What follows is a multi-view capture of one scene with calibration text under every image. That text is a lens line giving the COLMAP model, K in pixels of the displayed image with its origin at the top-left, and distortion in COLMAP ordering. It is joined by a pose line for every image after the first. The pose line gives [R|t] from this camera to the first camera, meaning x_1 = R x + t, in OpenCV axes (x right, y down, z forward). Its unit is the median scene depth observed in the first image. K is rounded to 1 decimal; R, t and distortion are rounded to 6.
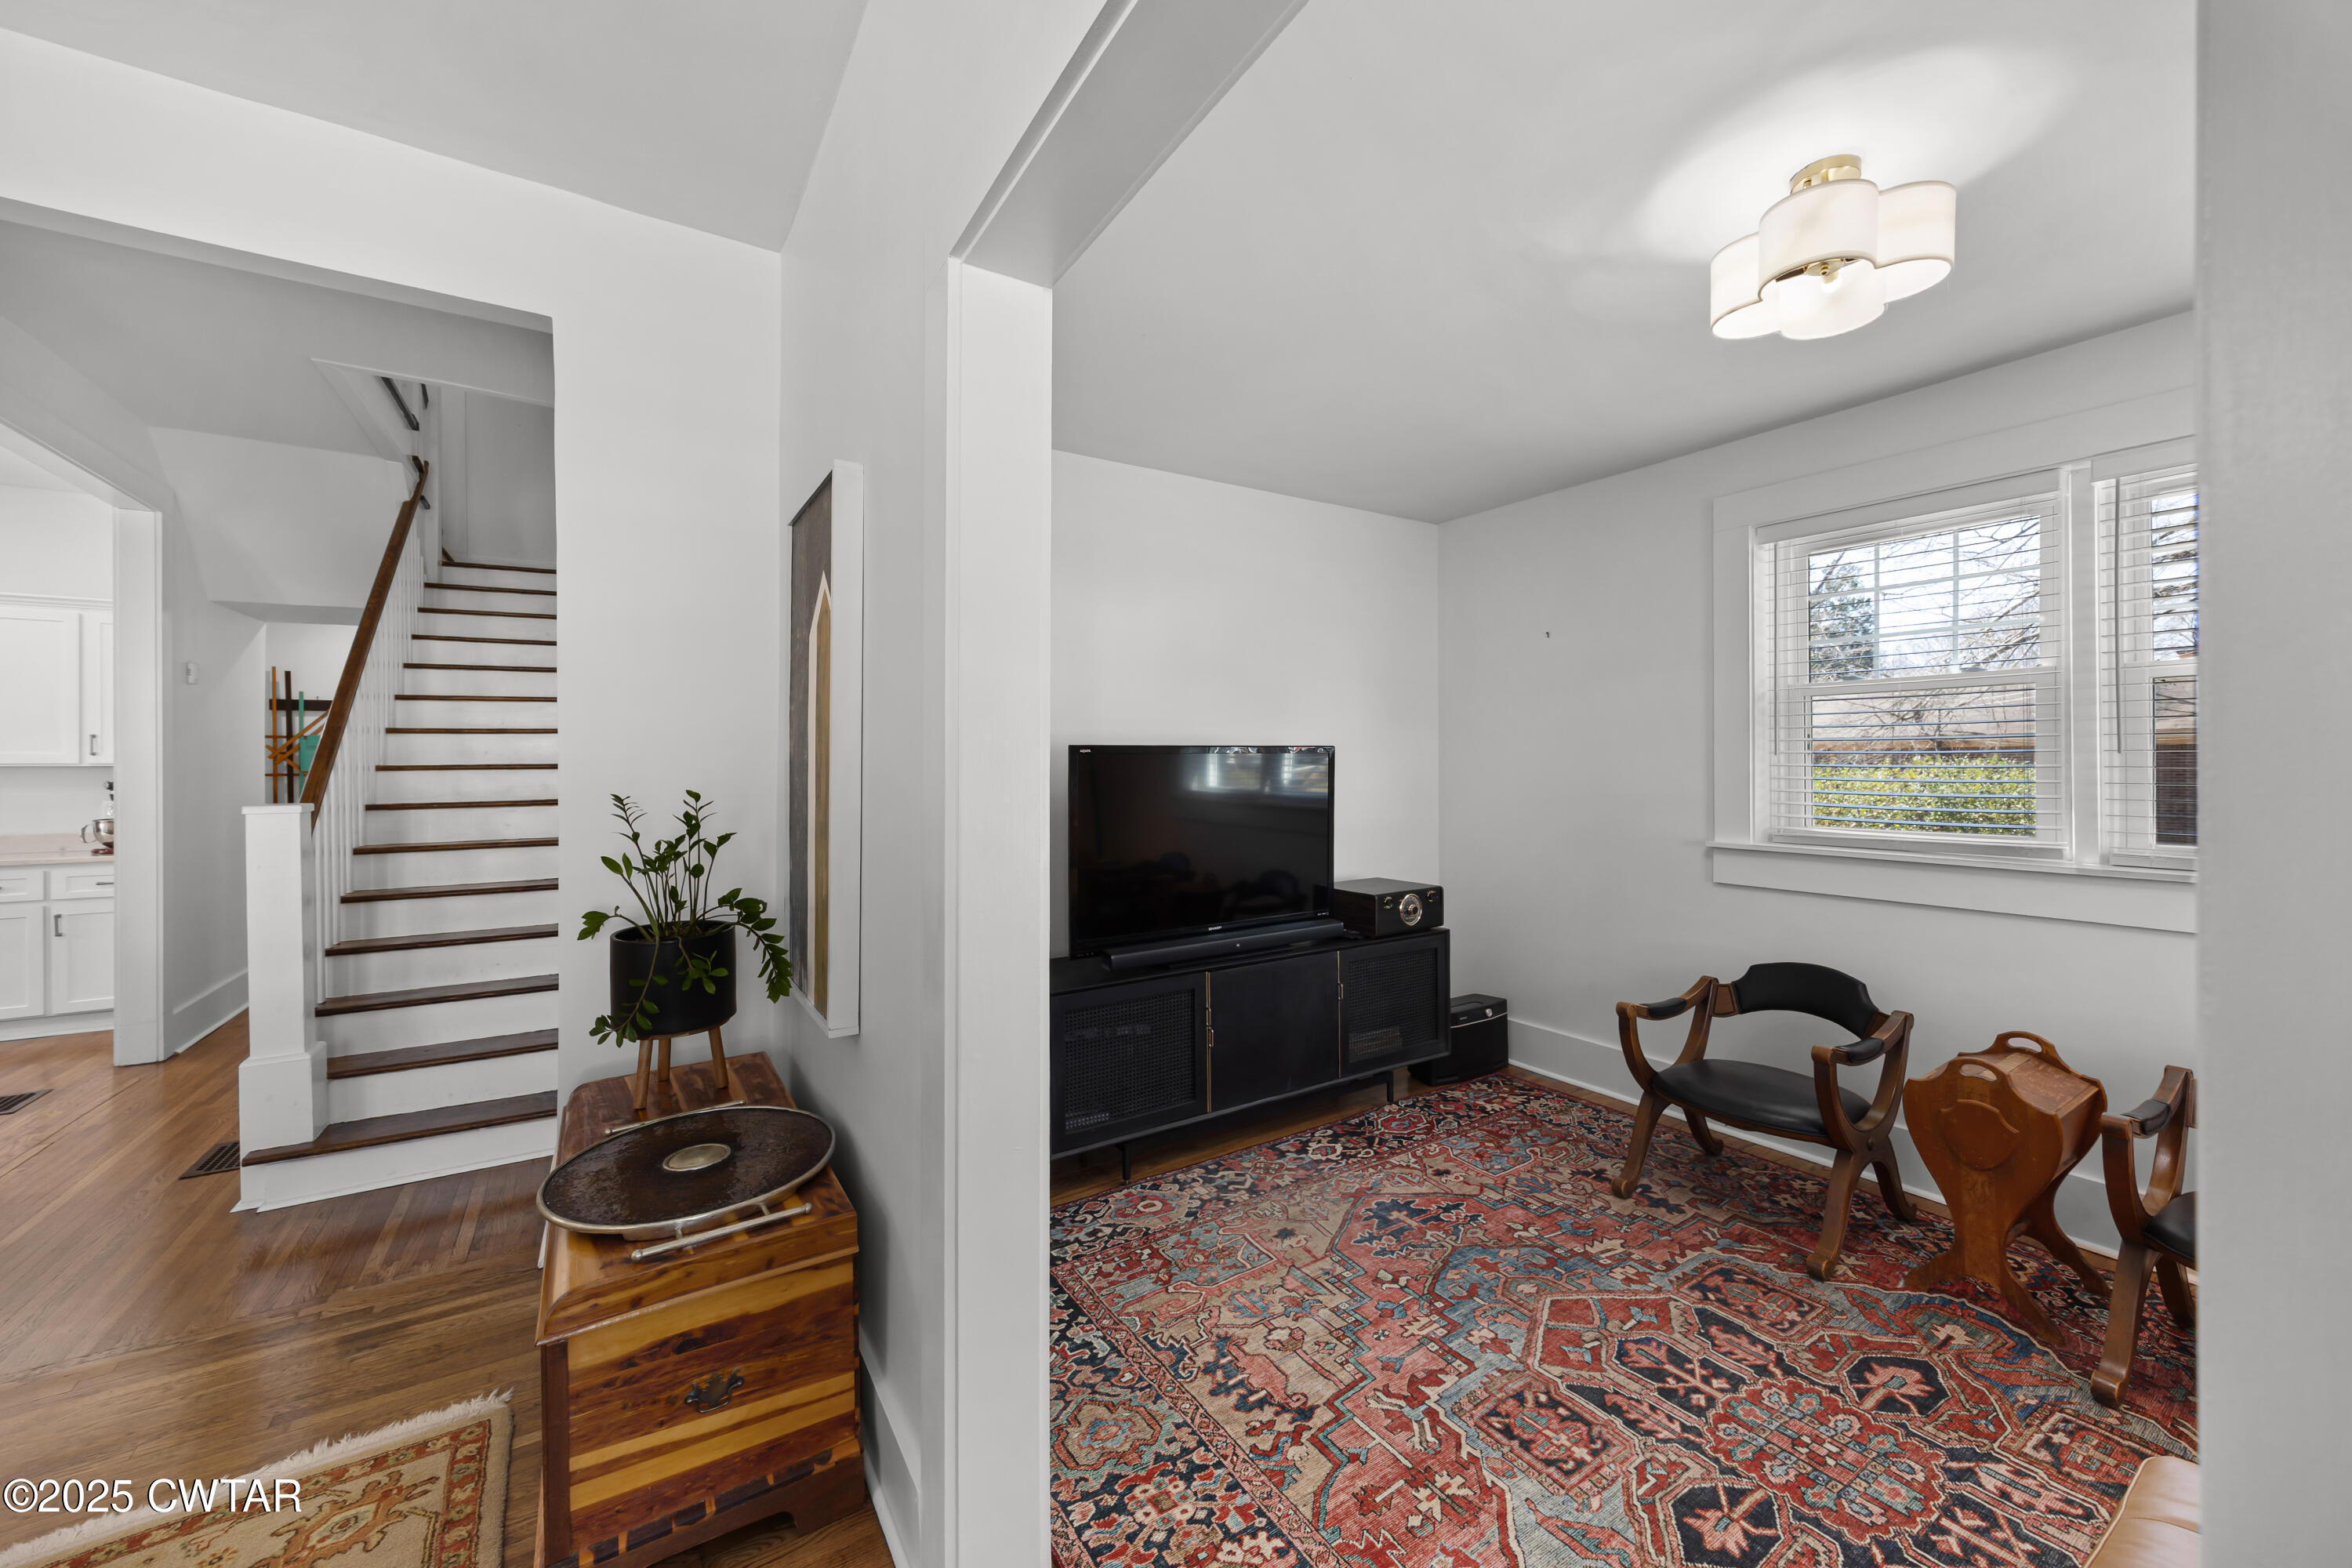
lens RADIAL K [[911.3, 0, 1169.5], [0, 911.3, 773.0], [0, 0, 1]] dist [0.000089, 0.000231]
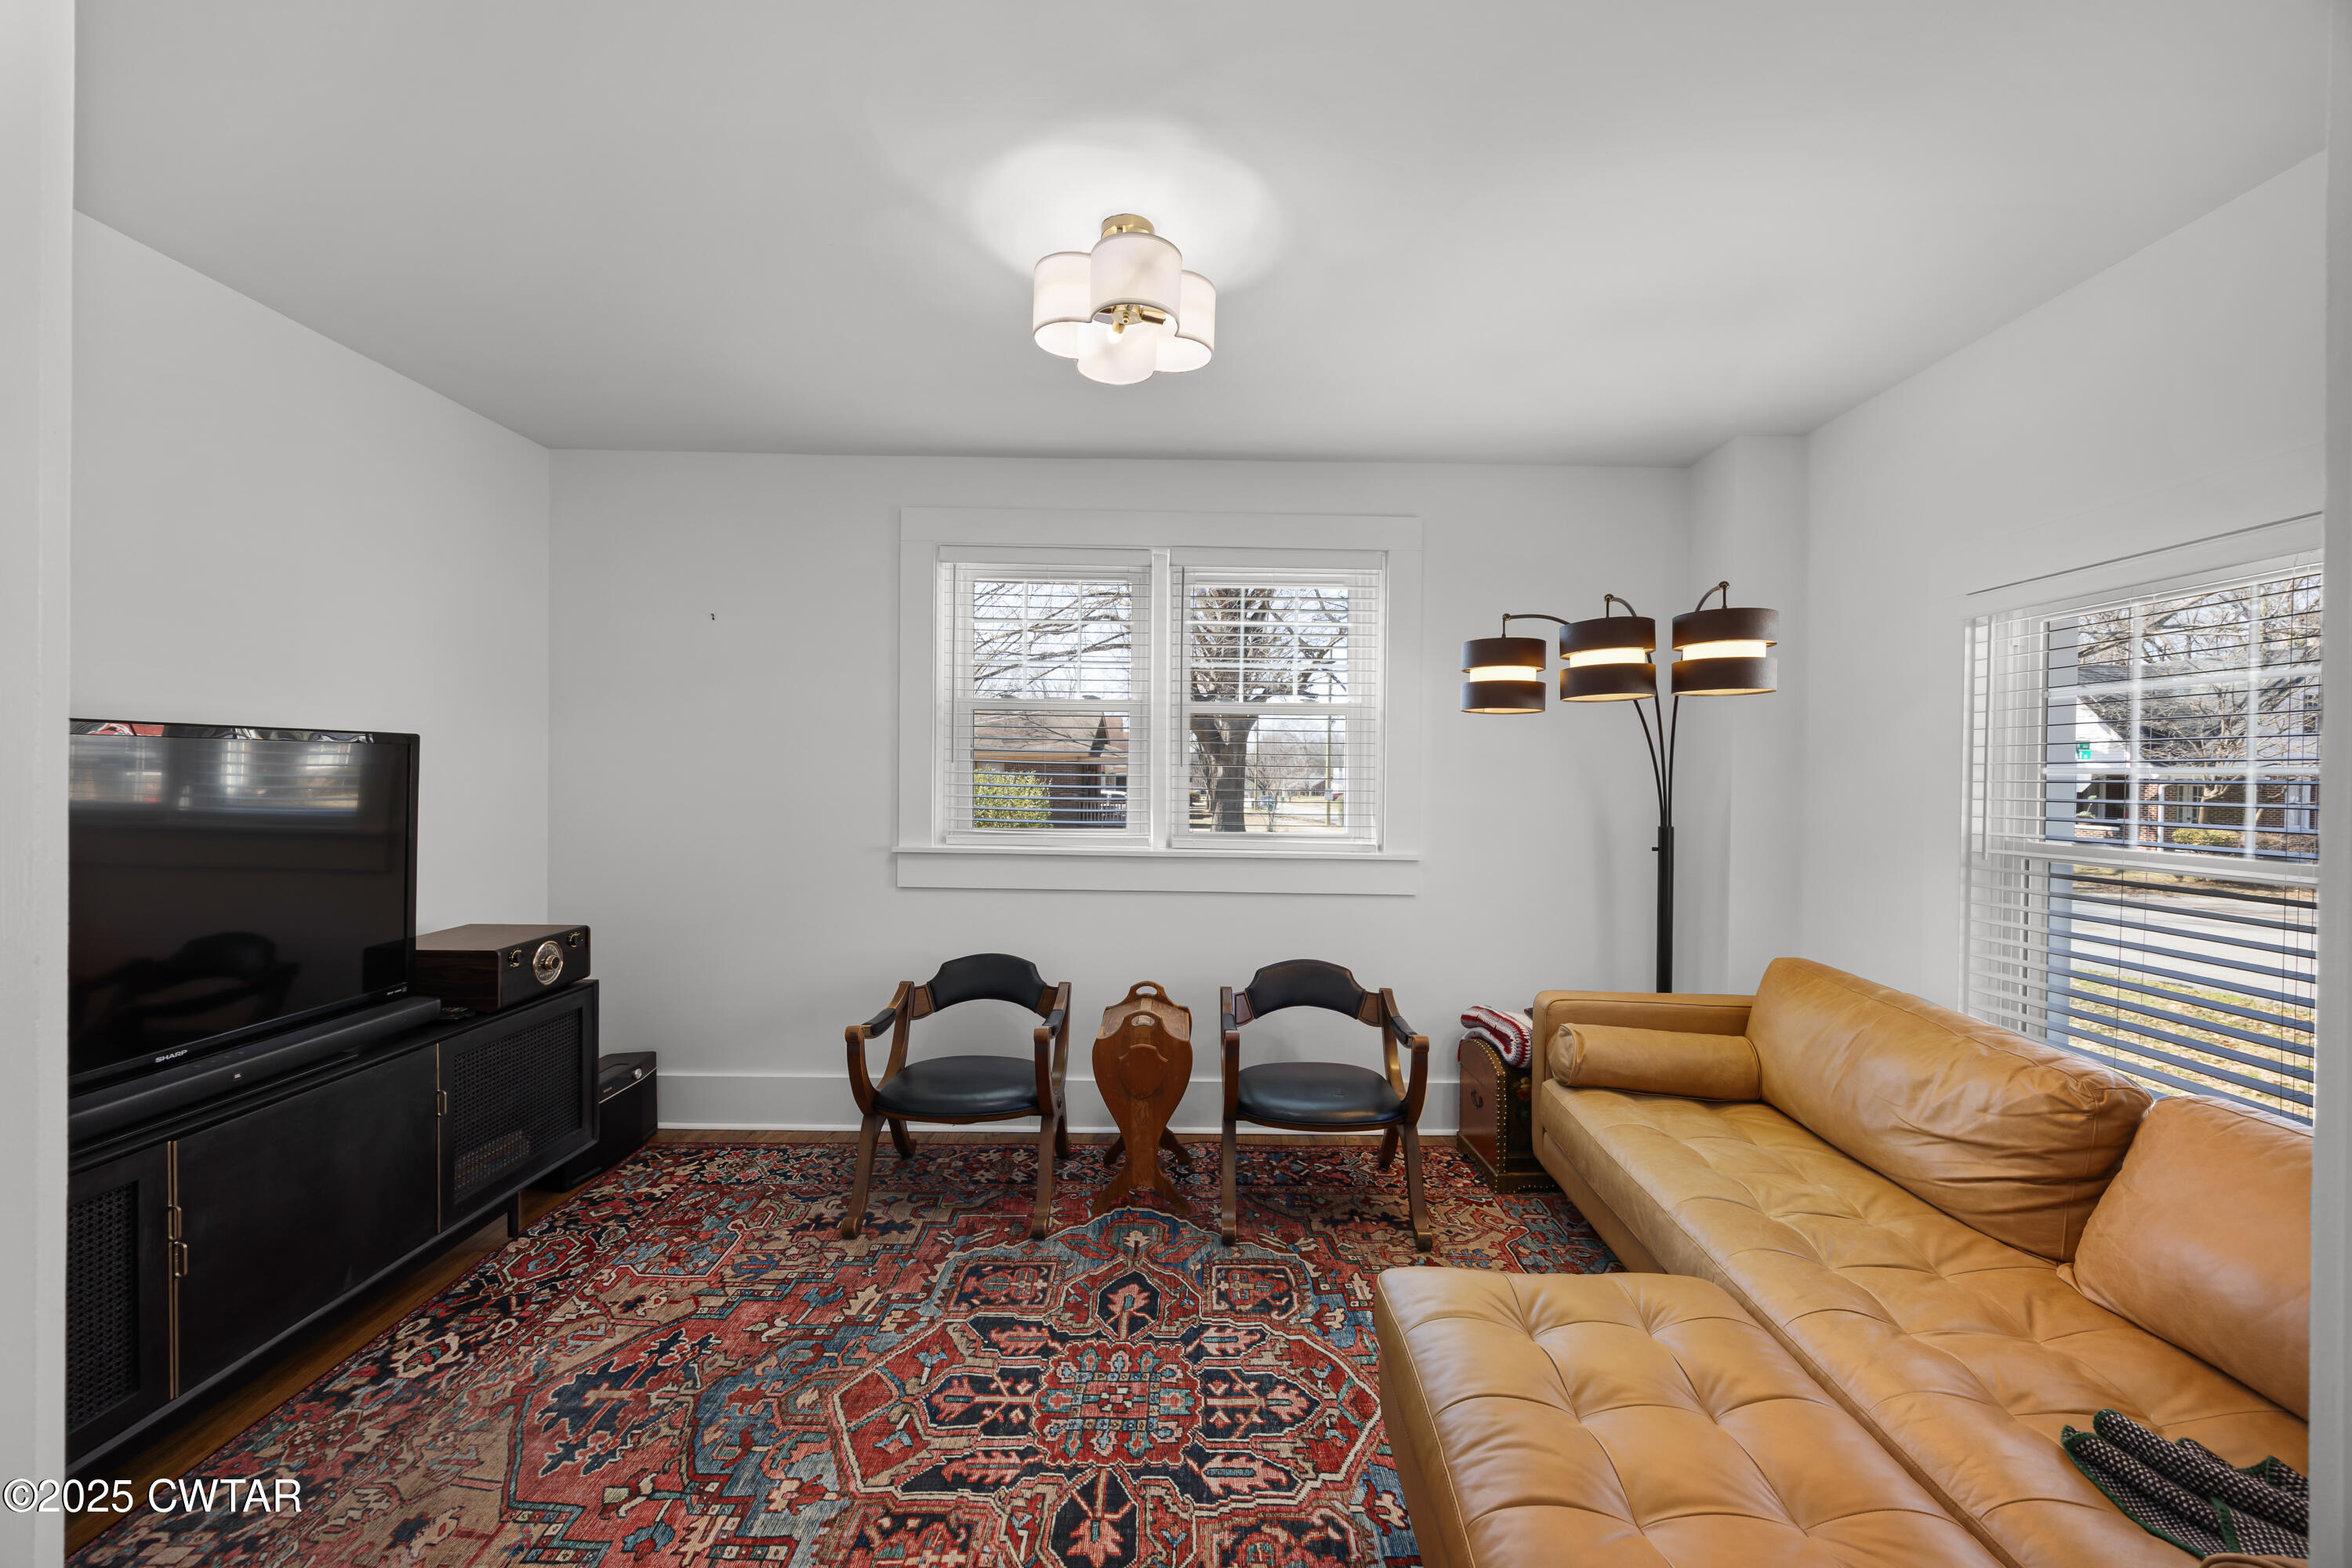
lens RADIAL K [[911.3, 0, 1184.5], [0, 911.3, 788.2], [0, 0, 1]] dist [0.000089, 0.000231]
pose [[0.529786, -0.001332, 0.848130, -0.119020], [-0.007206, 0.999956, 0.006071, 0.002388], [-0.848101, -0.009328, 0.529753, 0.252536]]
